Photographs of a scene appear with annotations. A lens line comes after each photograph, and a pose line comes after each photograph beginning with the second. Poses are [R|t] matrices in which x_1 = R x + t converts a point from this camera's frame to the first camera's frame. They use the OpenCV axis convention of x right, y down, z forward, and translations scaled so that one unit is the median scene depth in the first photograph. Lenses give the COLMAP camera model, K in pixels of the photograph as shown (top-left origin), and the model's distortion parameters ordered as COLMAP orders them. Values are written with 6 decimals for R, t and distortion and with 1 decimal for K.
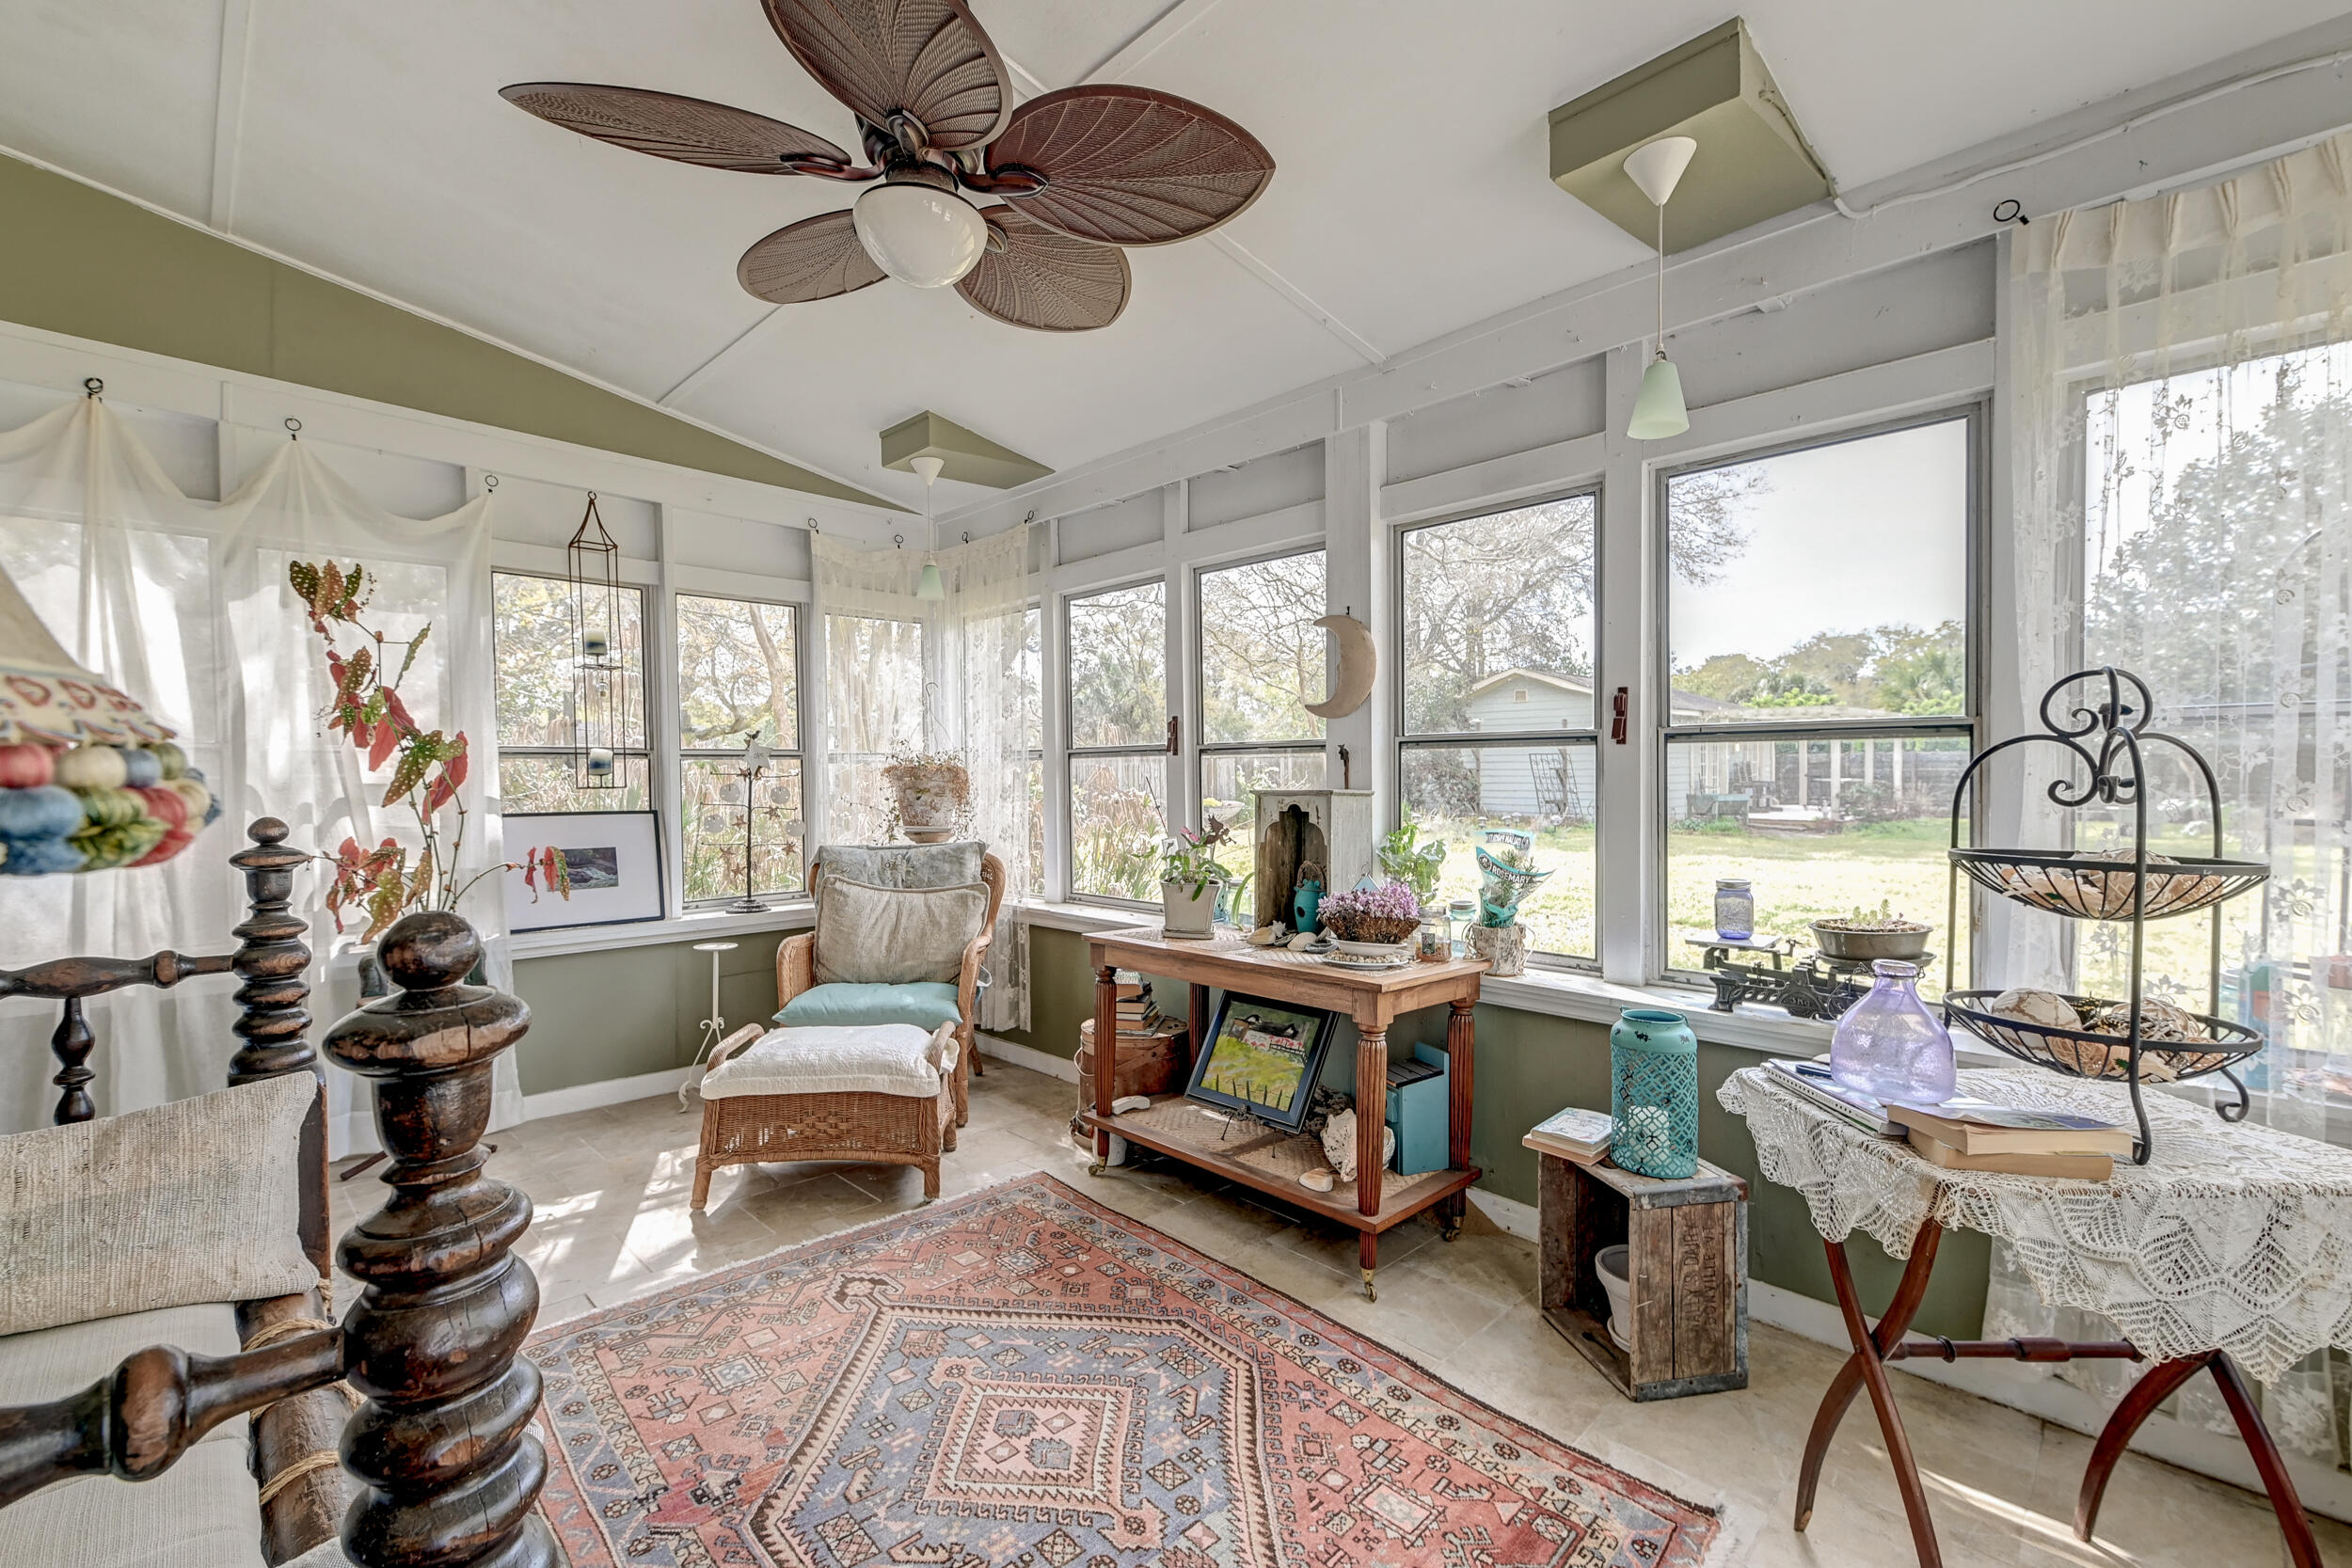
lens RADIAL K [[1013.3, 0, 1172.9], [0, 1013.3, 789.5], [0, 0, 1]] dist [0.020701, -0.009561]
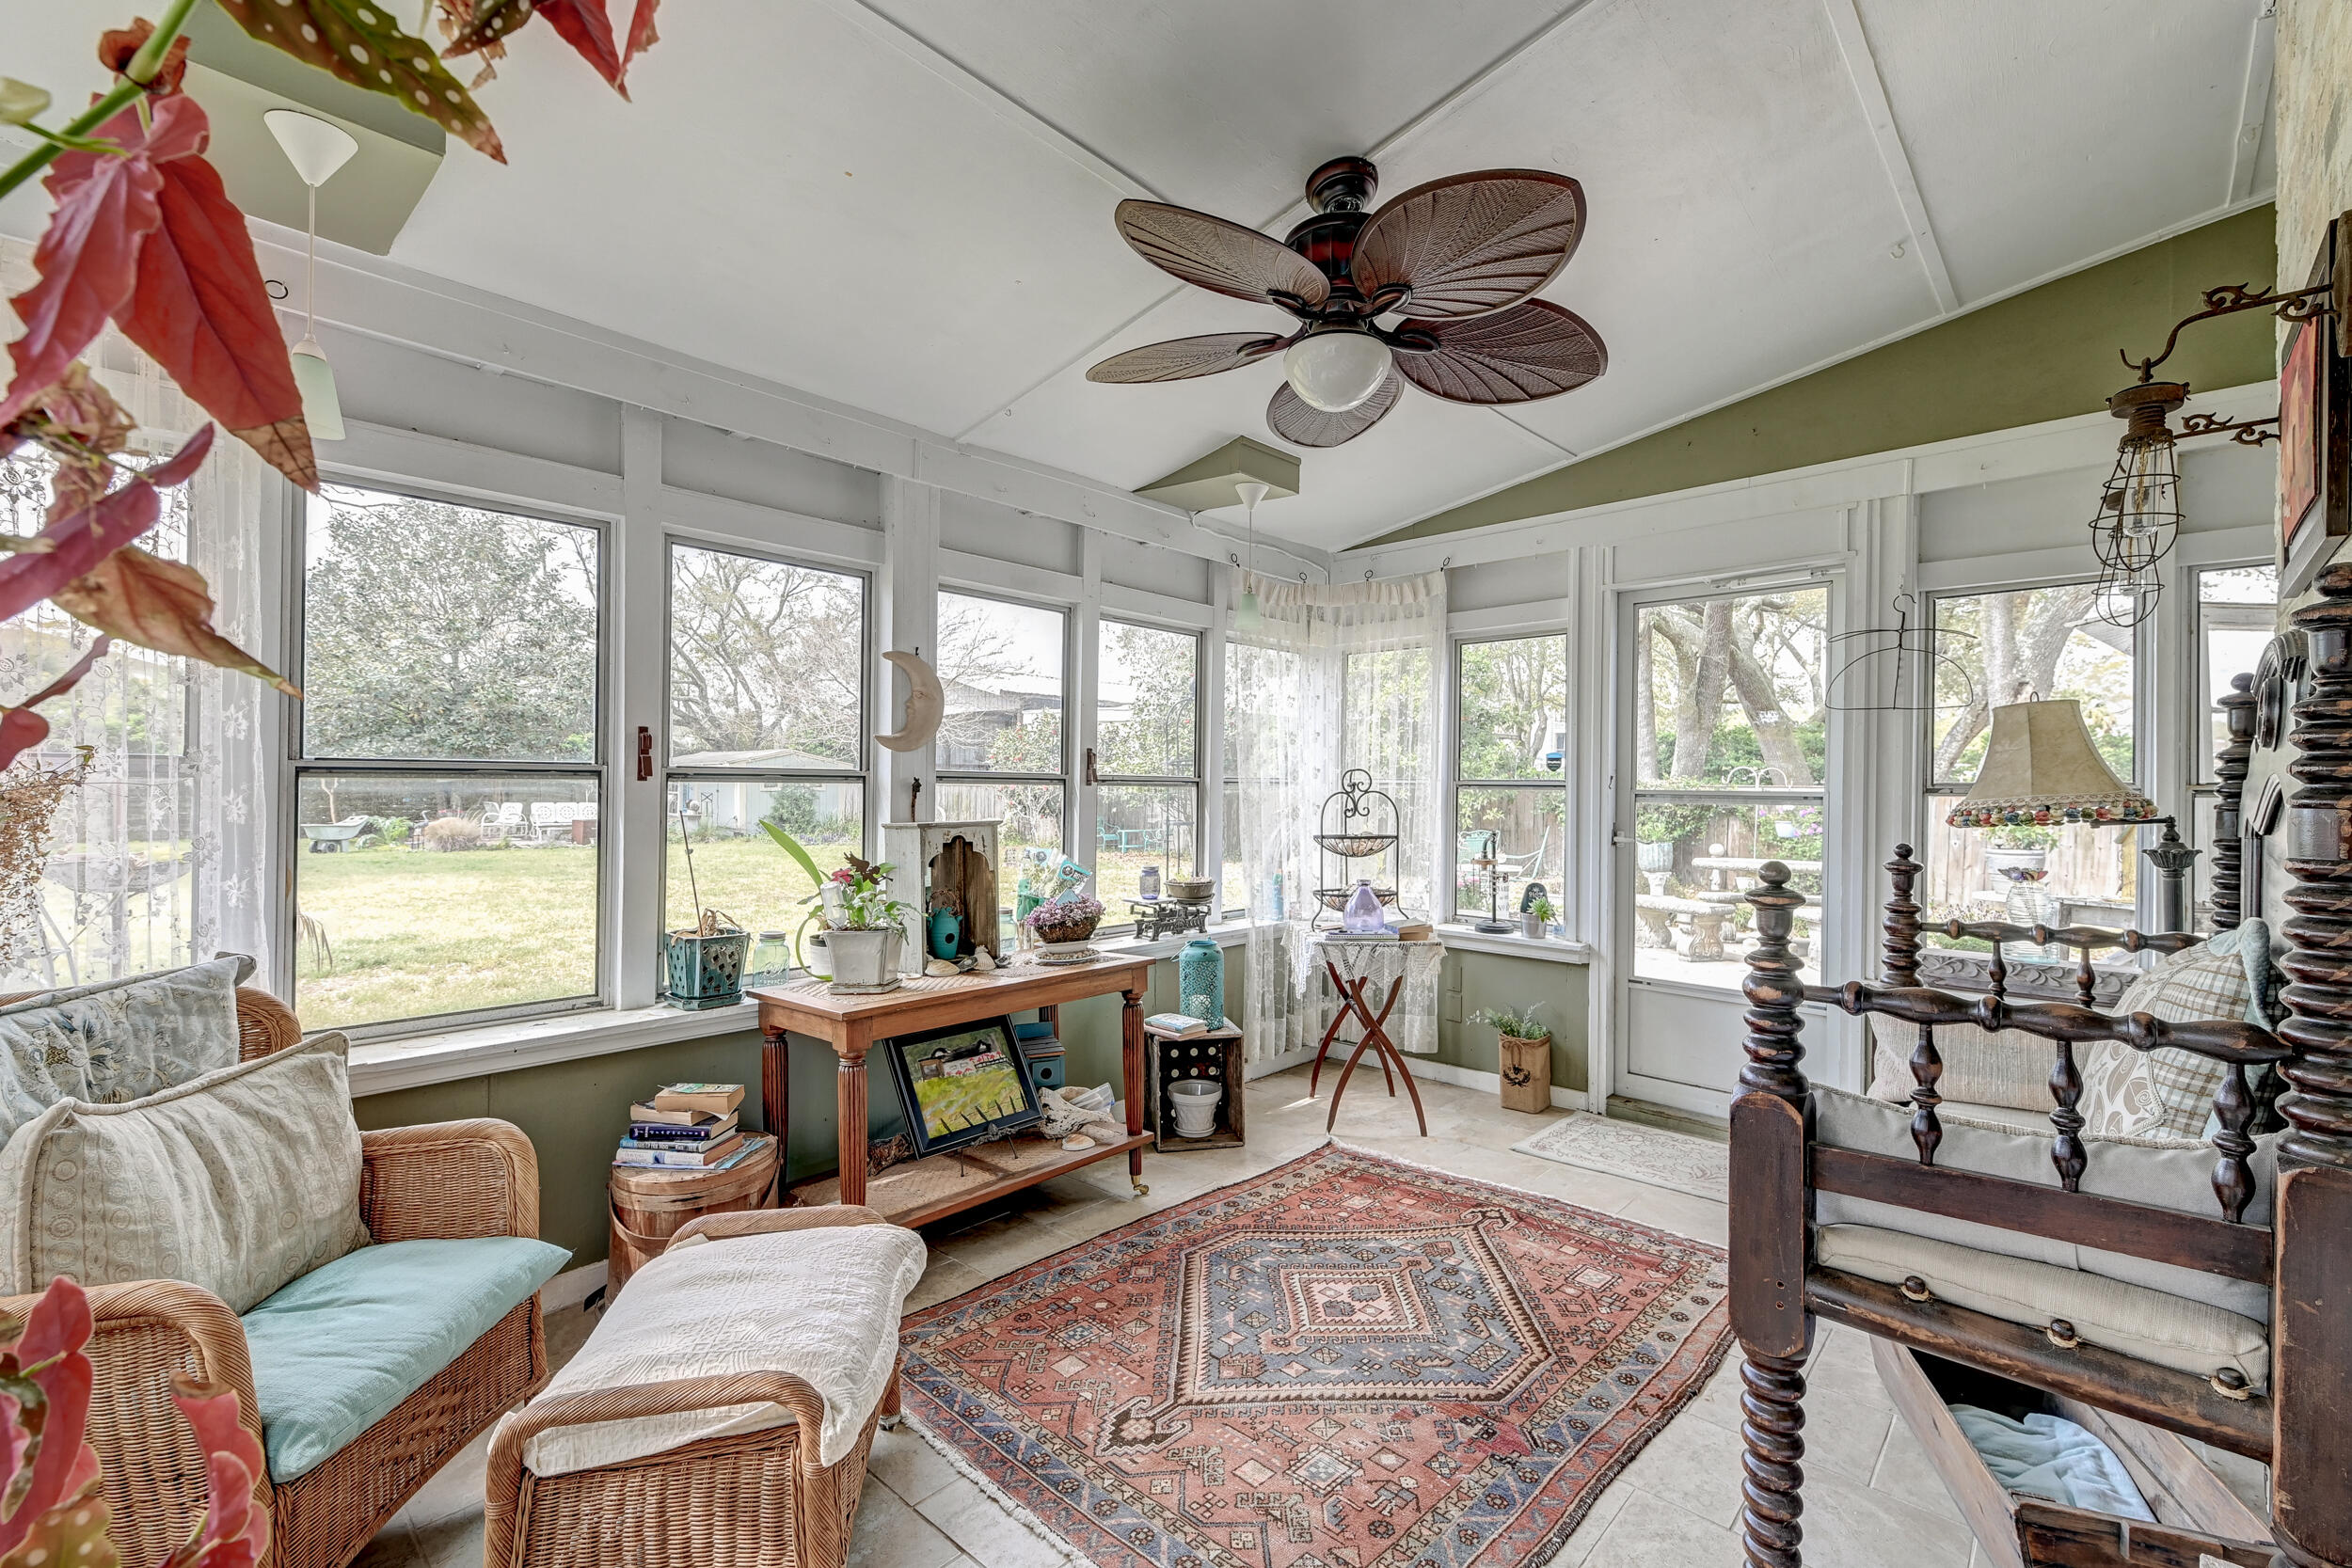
lens RADIAL K [[1013.3, 0, 1172.9], [0, 1013.3, 789.5], [0, 0, 1]] dist [0.020701, -0.009561]
pose [[-0.049577, 0.015919, 0.998643, -1.077479], [0.026498, 0.999542, -0.014618, -0.013363], [-0.998419, 0.025737, -0.049976, 0.943728]]
